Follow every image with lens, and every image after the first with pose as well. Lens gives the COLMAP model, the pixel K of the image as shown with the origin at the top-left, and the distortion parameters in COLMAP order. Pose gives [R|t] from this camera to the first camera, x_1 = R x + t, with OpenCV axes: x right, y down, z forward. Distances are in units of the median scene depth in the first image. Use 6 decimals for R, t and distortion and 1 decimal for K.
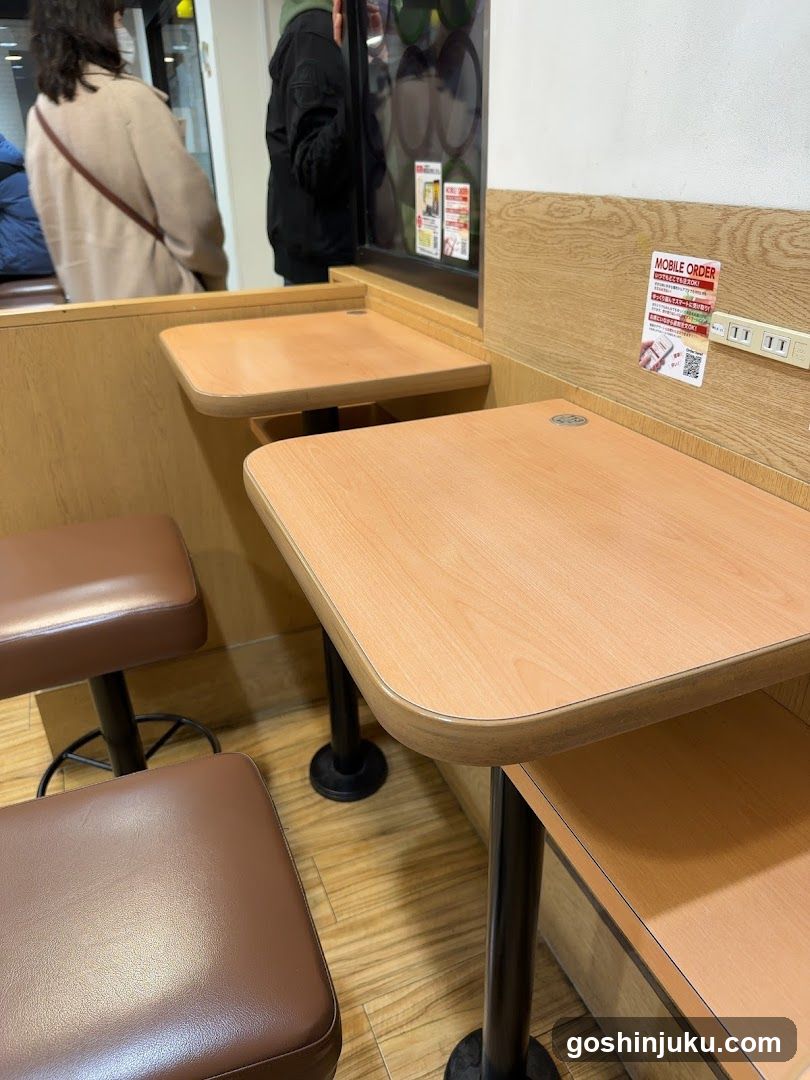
lens RADIAL K [[770.9, 0, 400.8], [0, 770.9, 539.0], [0, 0, 1]] dist [0.047817, -0.072357]
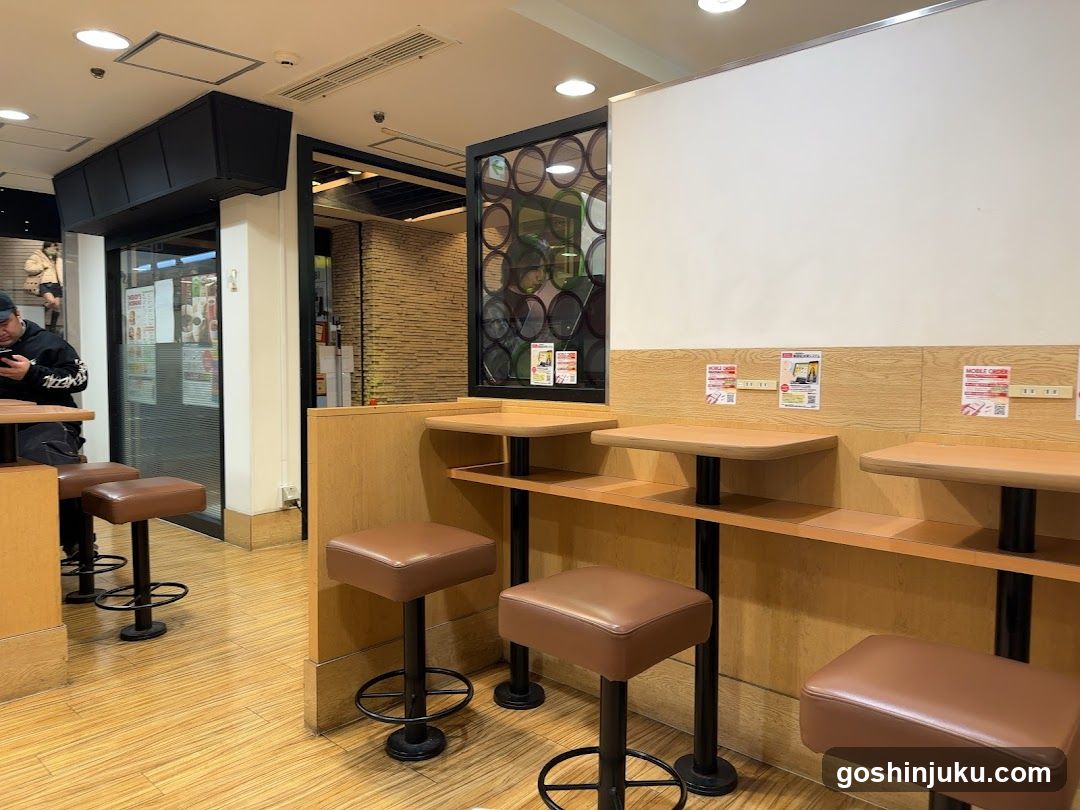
lens RADIAL K [[770.9, 0, 531.8], [0, 770.9, 397.3], [0, 0, 1]] dist [0.047817, -0.072357]
pose [[0.907643, 0.009782, 0.419628, -1.239622], [0.162876, 0.913184, -0.373585, 0.601028], [-0.386852, 0.407429, 0.827252, -0.923121]]
